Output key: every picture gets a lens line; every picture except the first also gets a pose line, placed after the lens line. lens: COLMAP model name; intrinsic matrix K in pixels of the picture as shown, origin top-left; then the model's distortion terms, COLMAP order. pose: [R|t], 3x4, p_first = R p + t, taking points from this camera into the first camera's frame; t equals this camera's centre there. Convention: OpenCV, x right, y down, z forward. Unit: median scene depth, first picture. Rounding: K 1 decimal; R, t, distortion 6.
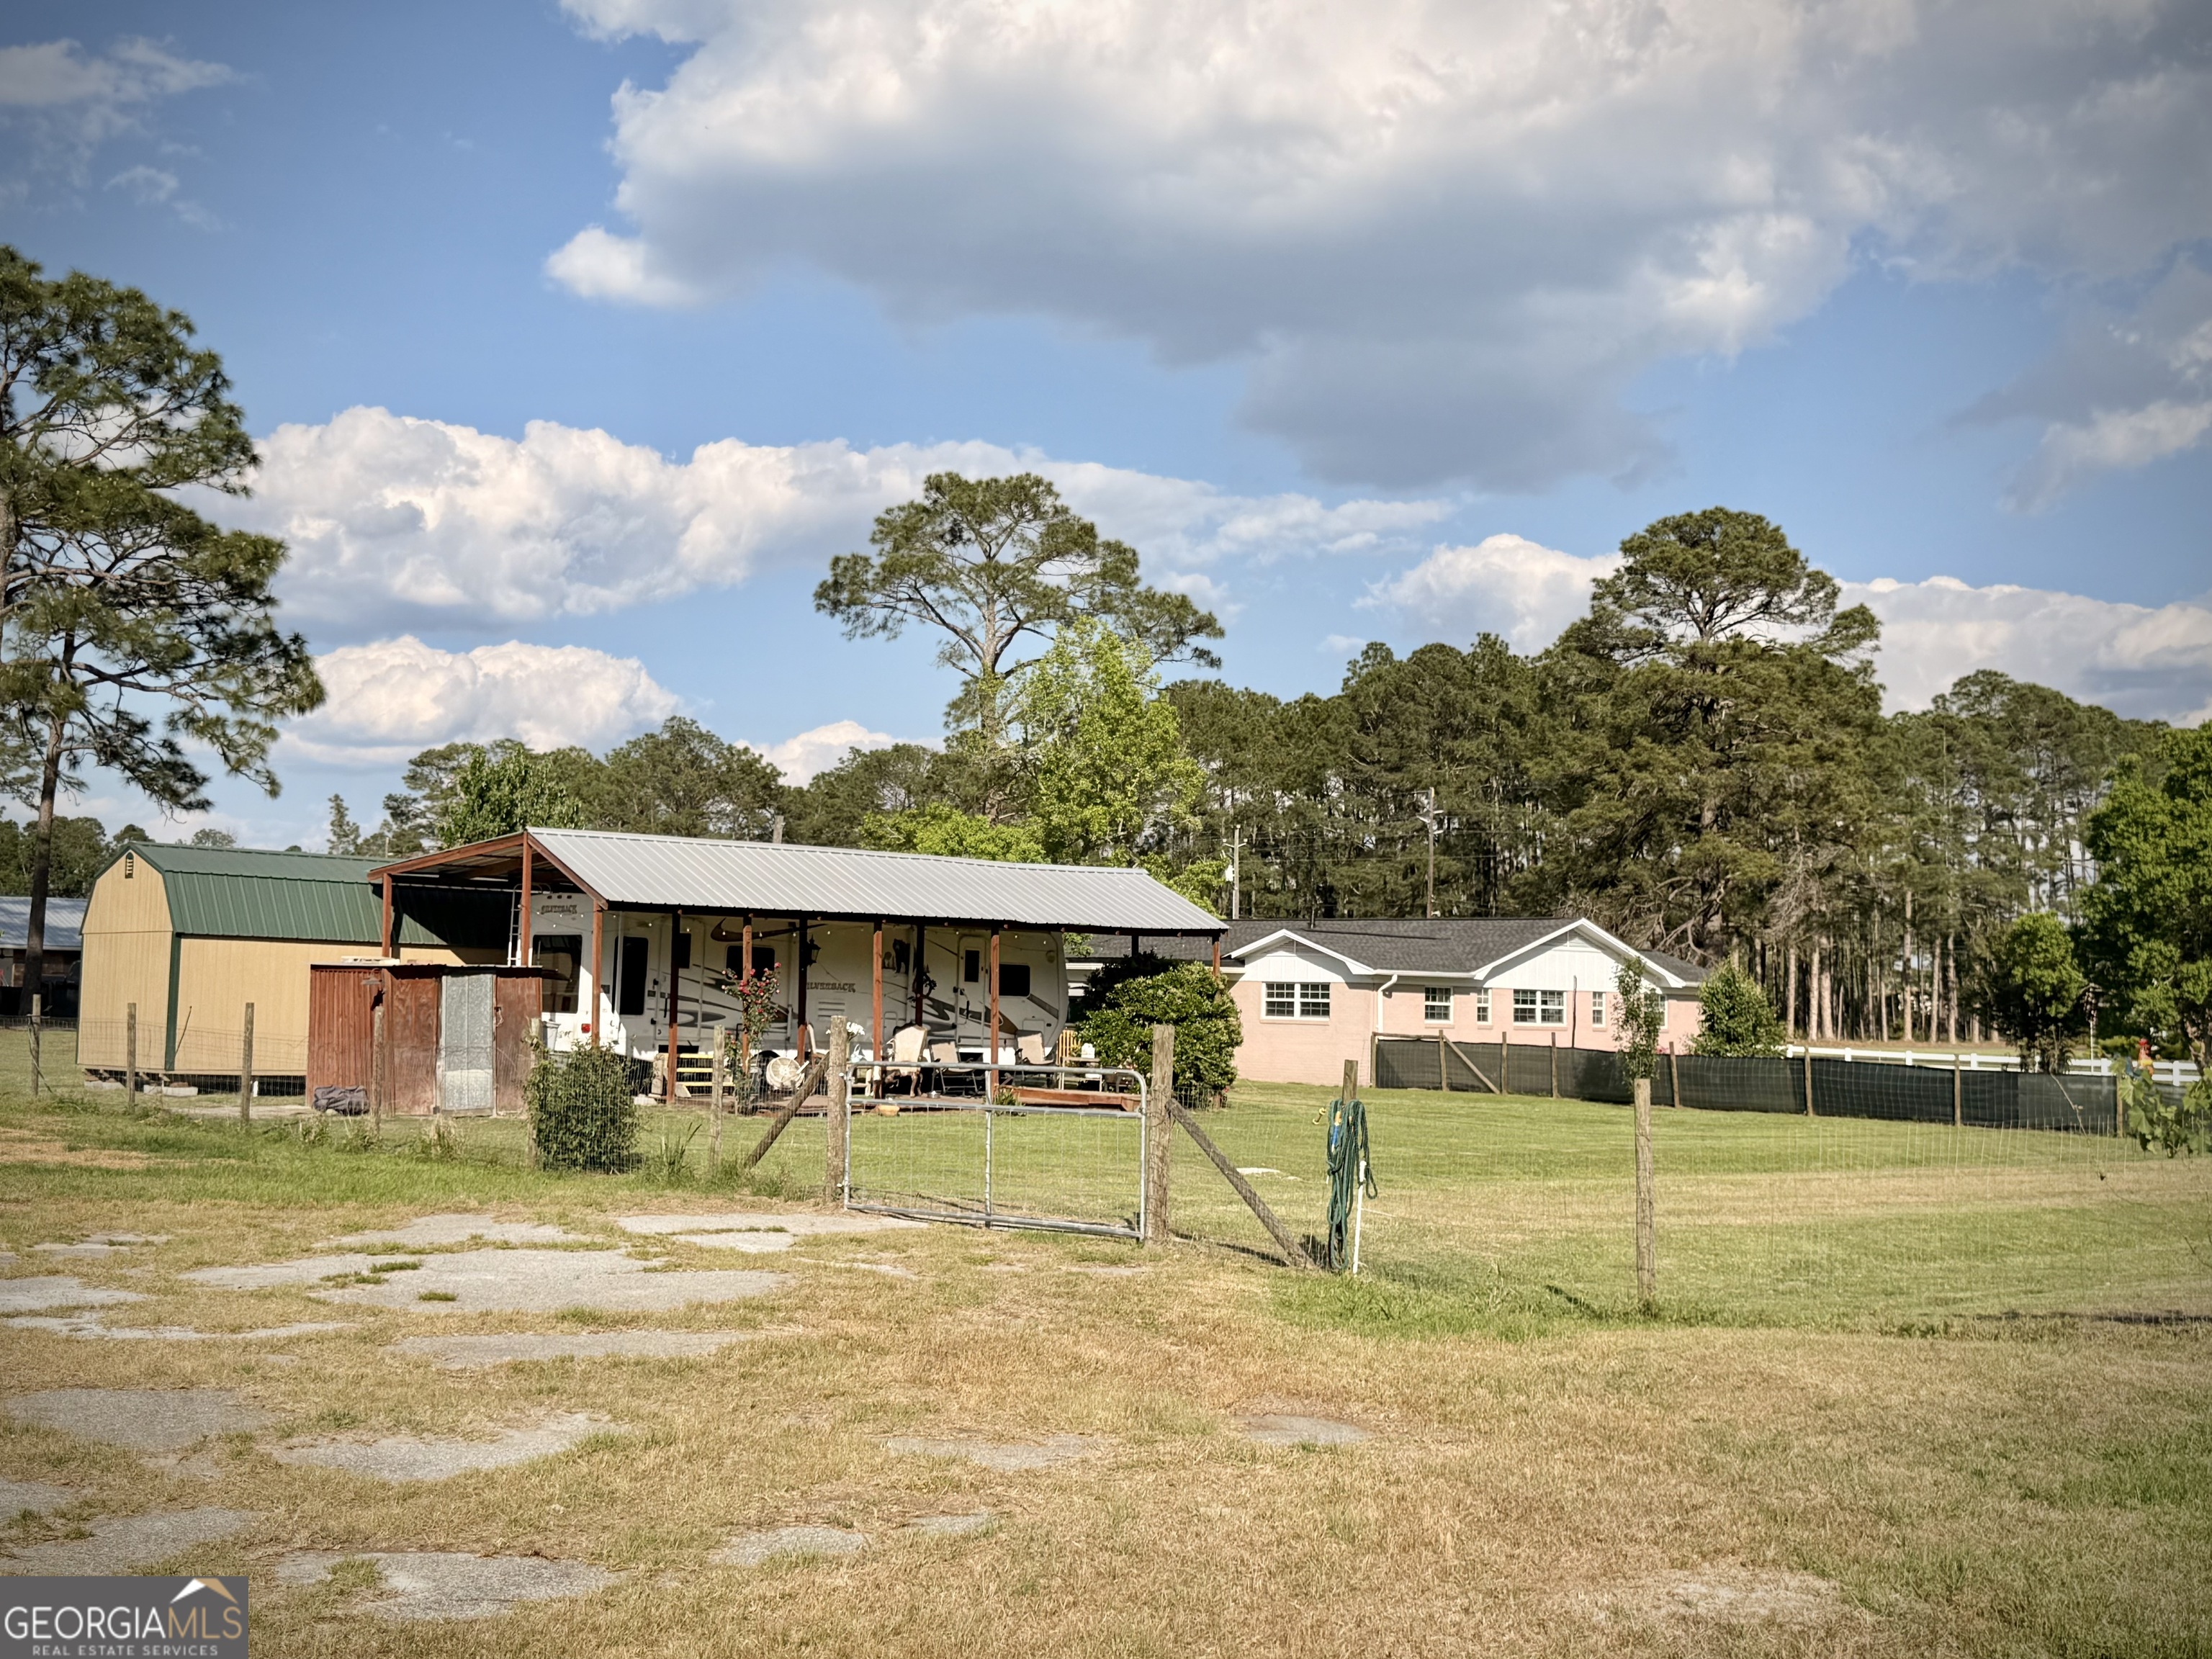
lens RADIAL K [[2706.3, 0, 1106.0], [0, 2706.3, 829.5], [0, 0, 1]] dist [-0.004646, -0.000115]
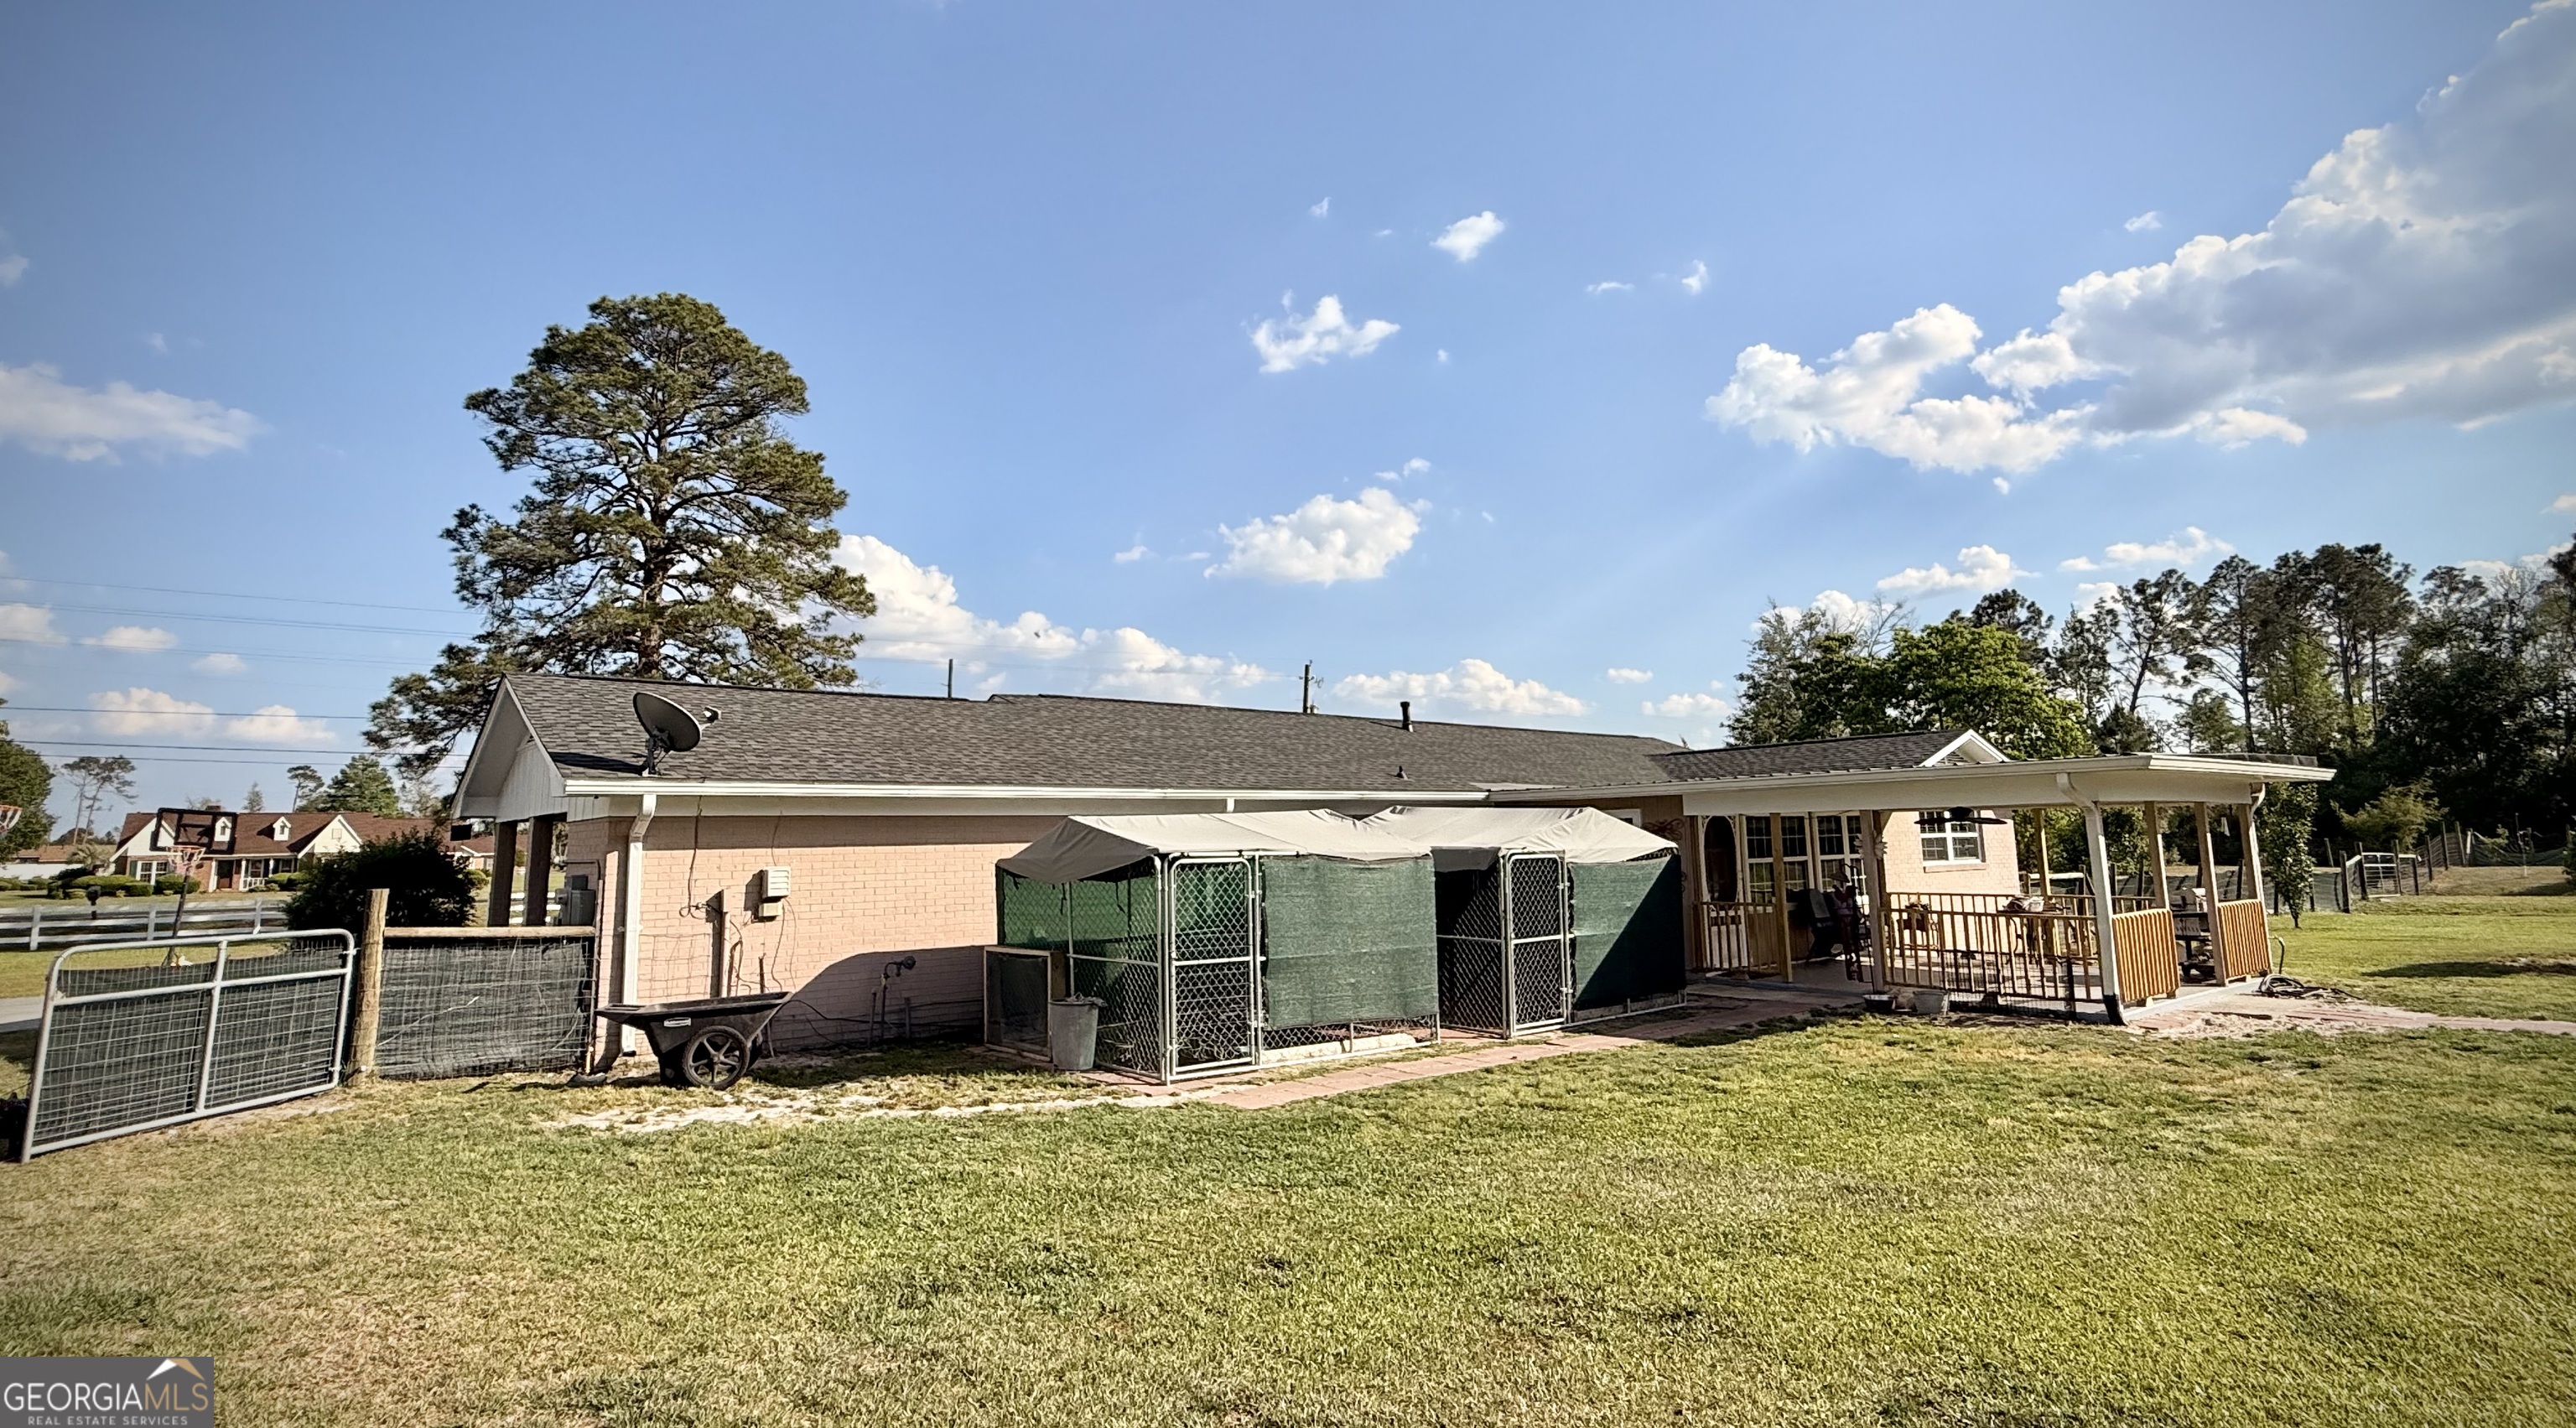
lens RADIAL K [[1274.6, 0, 1290.8], [0, 1274.6, 647.1], [0, 0, 1]] dist [0.000985, 0.000298]
pose [[0.070603, 0.128937, 0.989136, -0.160270], [-0.045046, 0.991011, -0.125966, 0.038797], [-0.996487, -0.035663, 0.075776, 0.693418]]
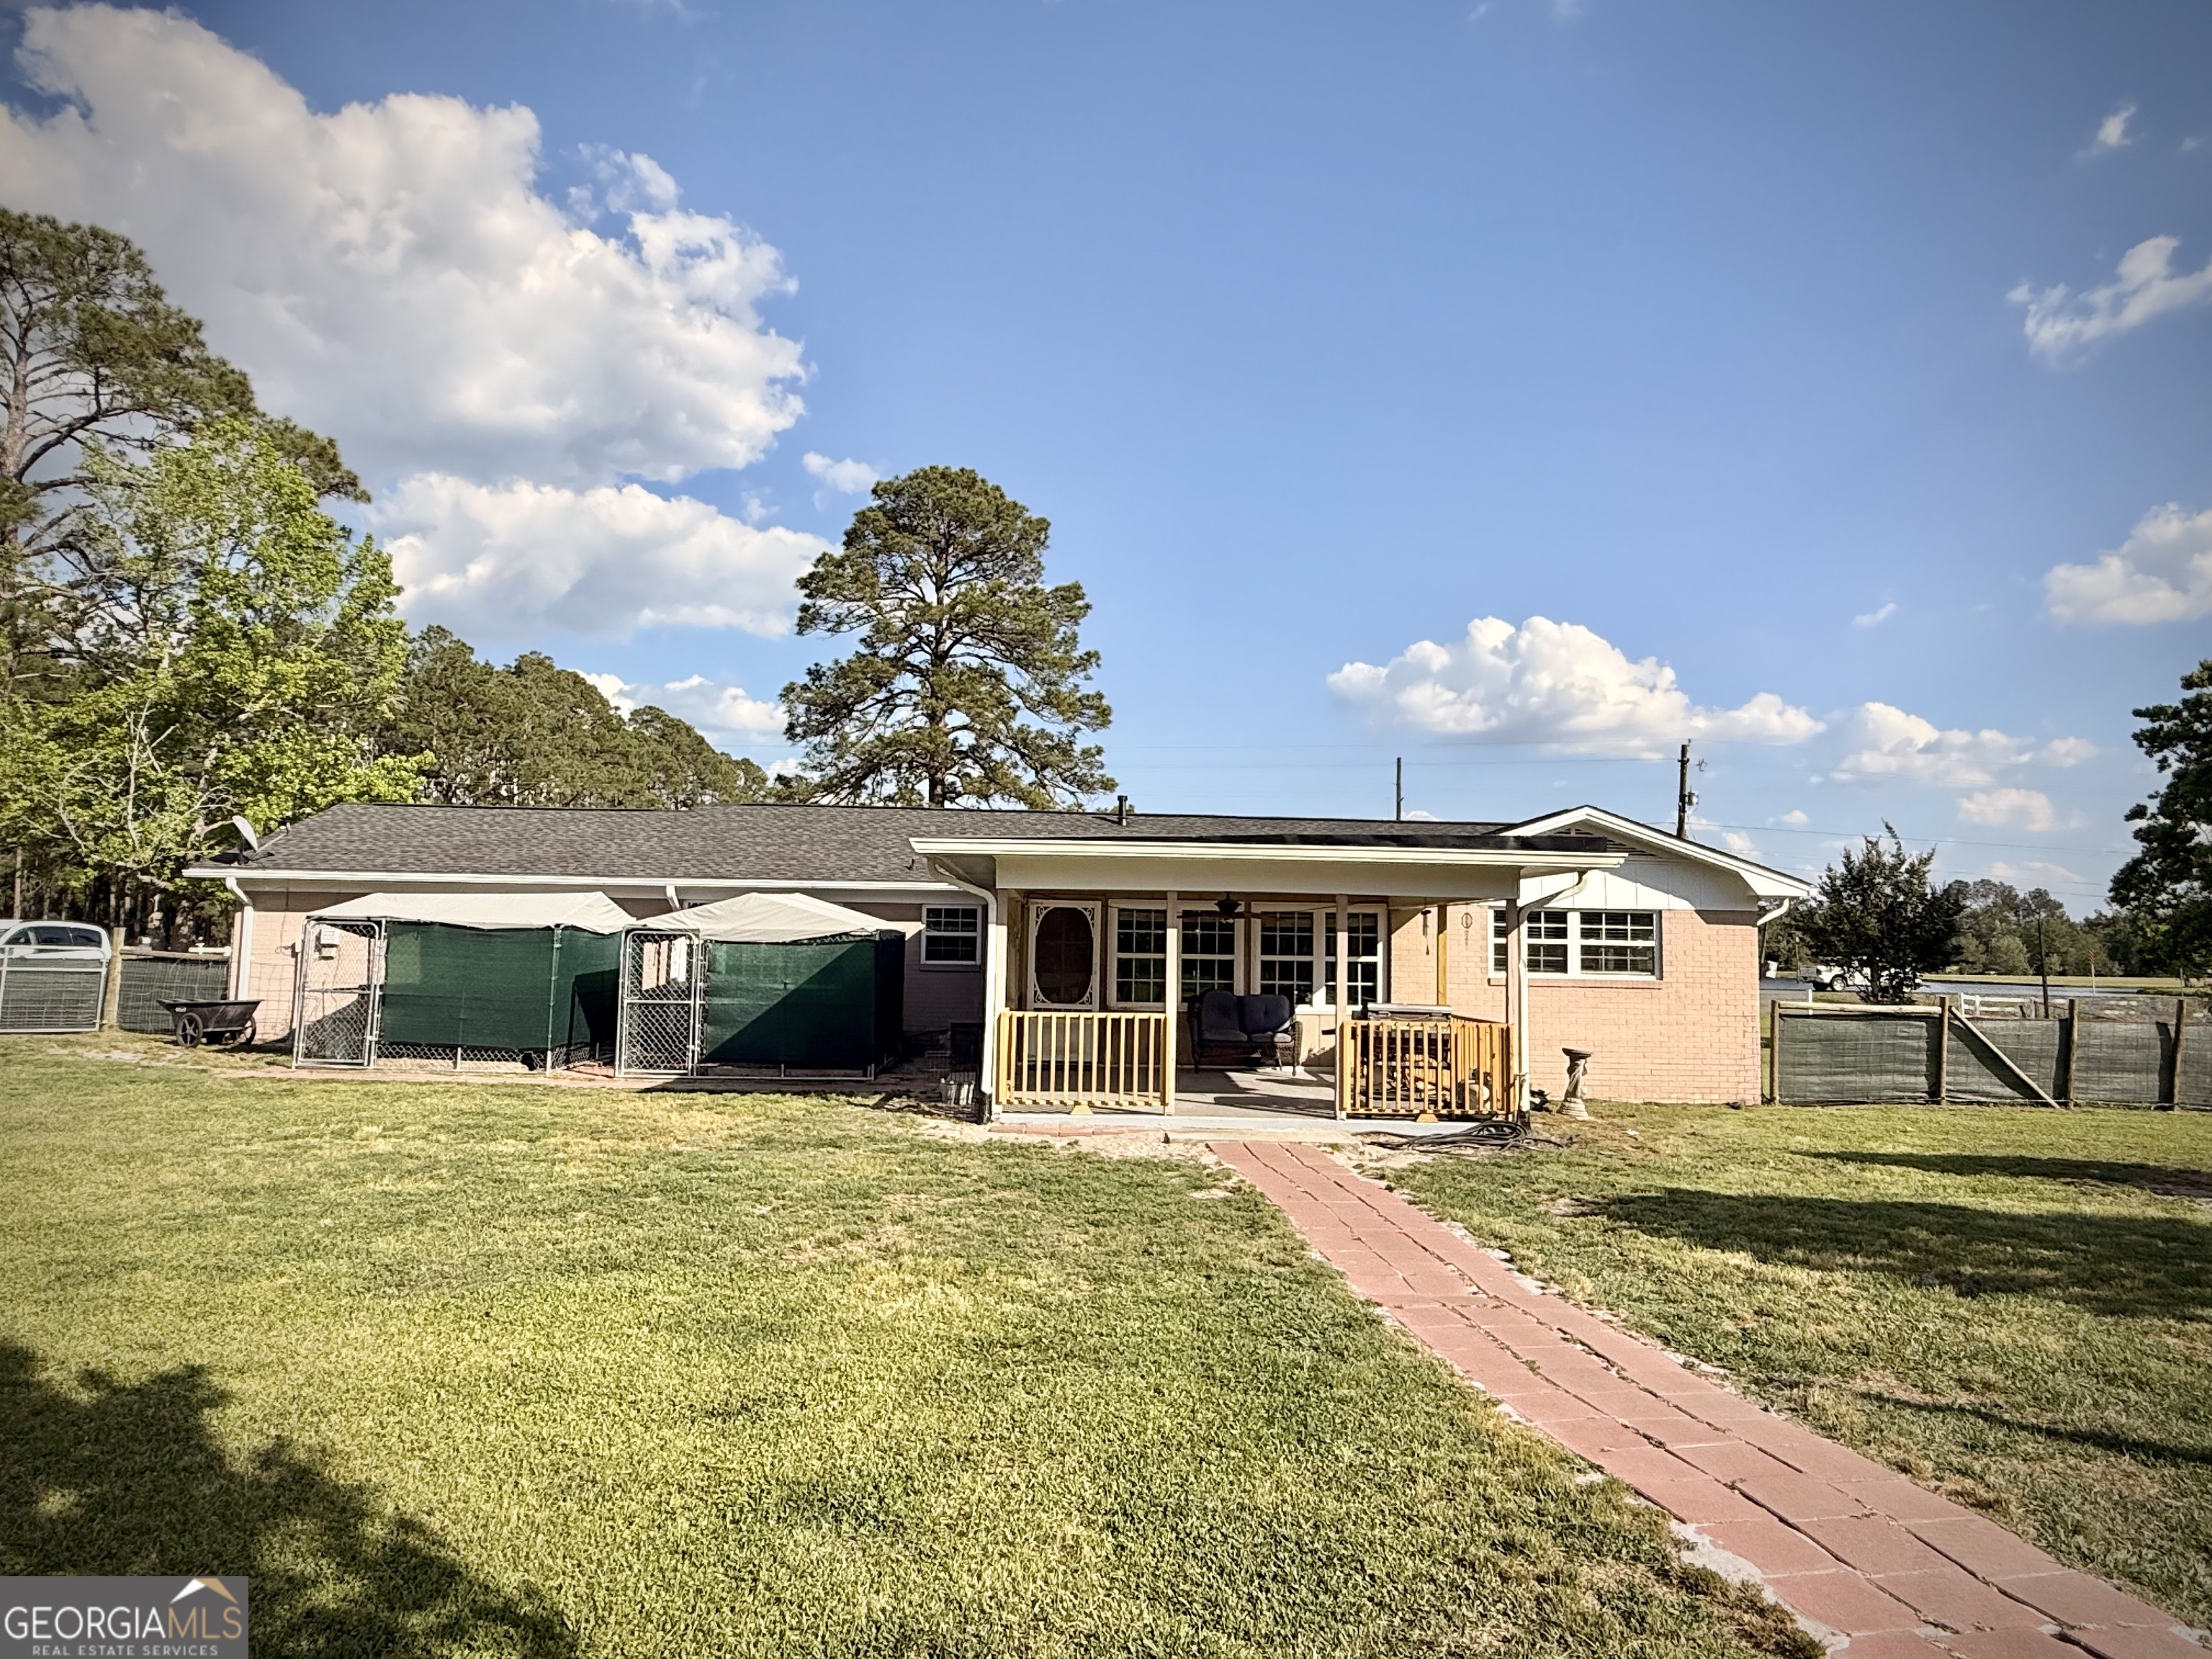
lens RADIAL K [[1361.8, 0, 1106.0], [0, 1361.8, 829.5], [0, 0, 1]] dist [-0.001452, 0.000635]
pose [[0.665635, 0.057073, 0.744092, -0.117061], [-0.053066, 0.998167, -0.029090, 0.032470], [-0.744388, -0.020123, 0.667444, 0.540142]]
